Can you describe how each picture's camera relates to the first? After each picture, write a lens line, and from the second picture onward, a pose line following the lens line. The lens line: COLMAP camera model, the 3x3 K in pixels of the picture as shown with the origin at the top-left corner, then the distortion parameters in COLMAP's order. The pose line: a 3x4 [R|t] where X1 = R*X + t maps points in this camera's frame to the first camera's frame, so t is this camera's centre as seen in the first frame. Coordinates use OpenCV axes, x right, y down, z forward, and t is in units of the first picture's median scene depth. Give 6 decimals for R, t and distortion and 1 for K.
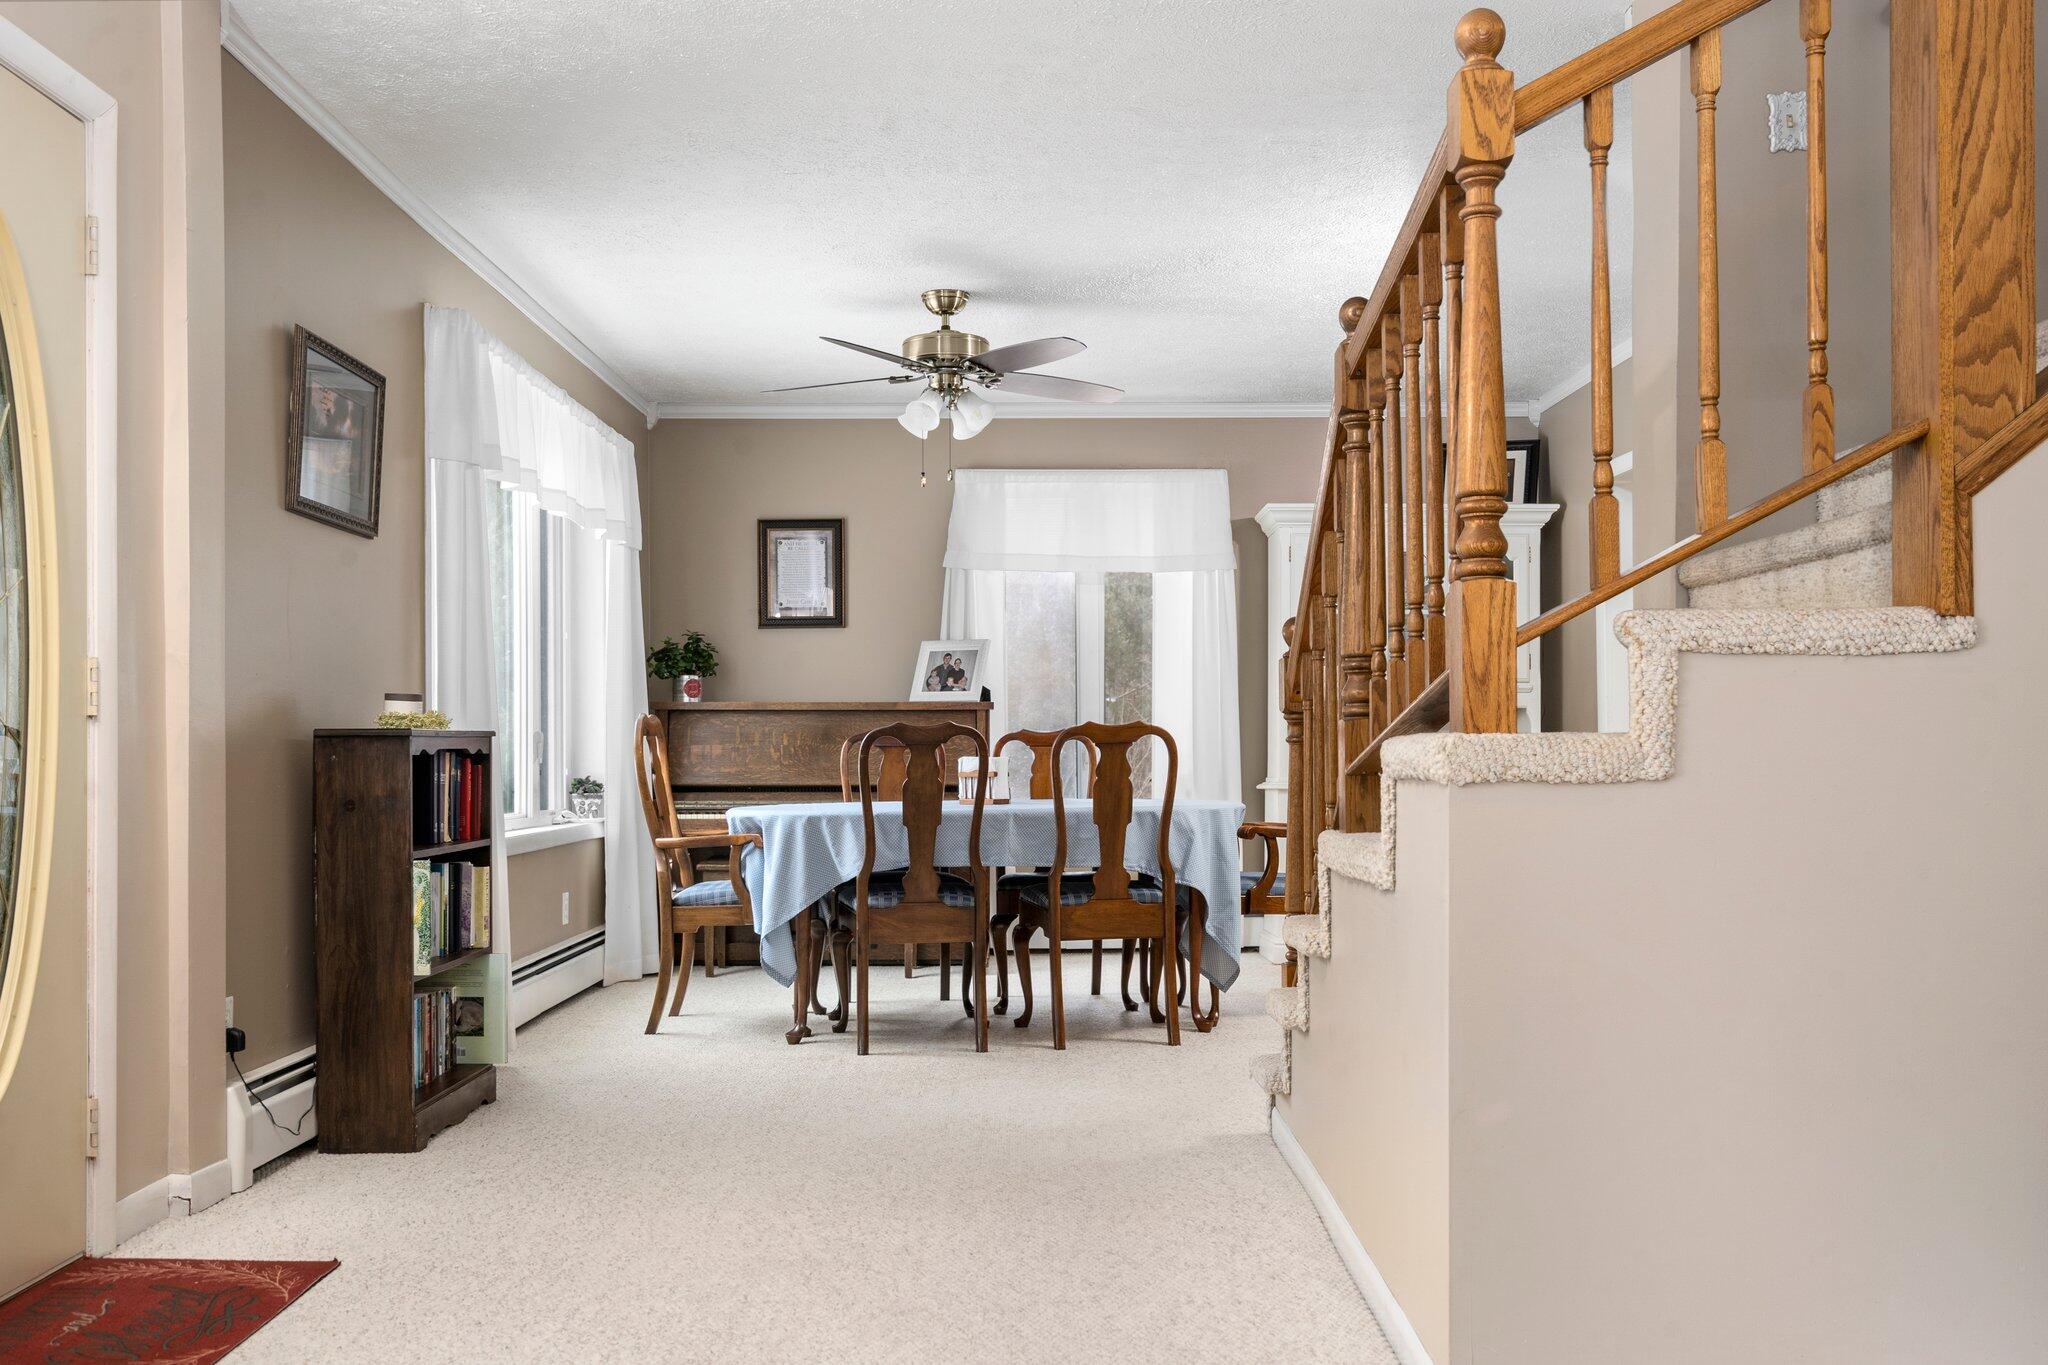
lens RADIAL K [[2041.9, 0, 1027.1], [0, 2041.9, 685.0], [0, 0, 1]] dist [-0.001173, 0.000000]
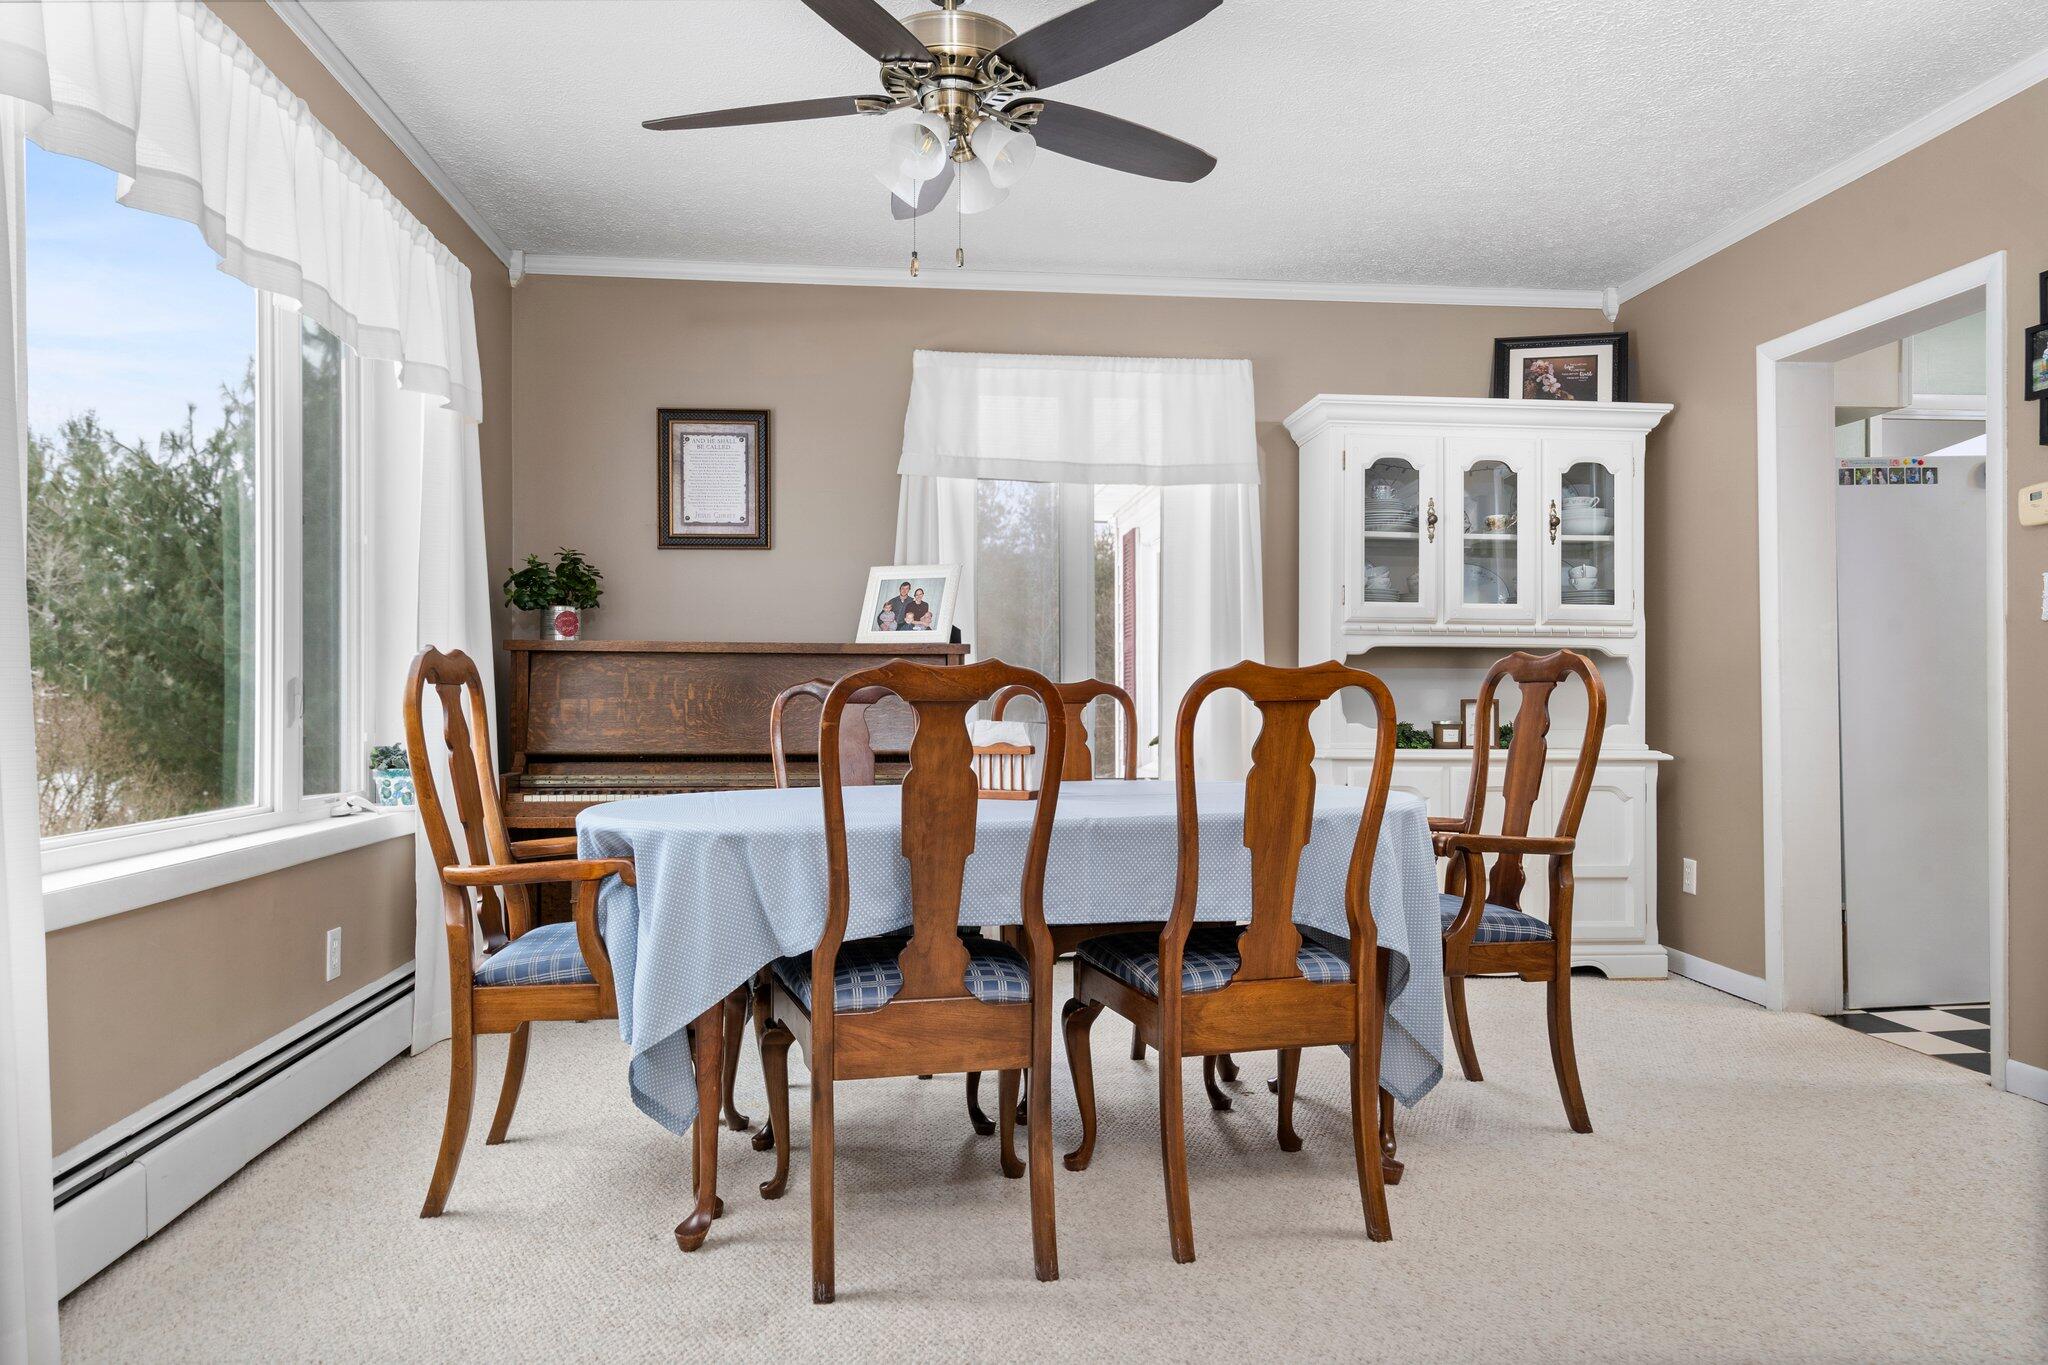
lens RADIAL K [[1376.1, 0, 1018.6], [0, 1376.1, 679.5], [0, 0, 1]] dist [0.010243, 0.000032]
pose [[0.994633, 0.005937, 0.103296, -0.052925], [-0.007593, 0.999849, 0.015649, 0.013850], [-0.103187, -0.016349, 0.994528, 0.502685]]
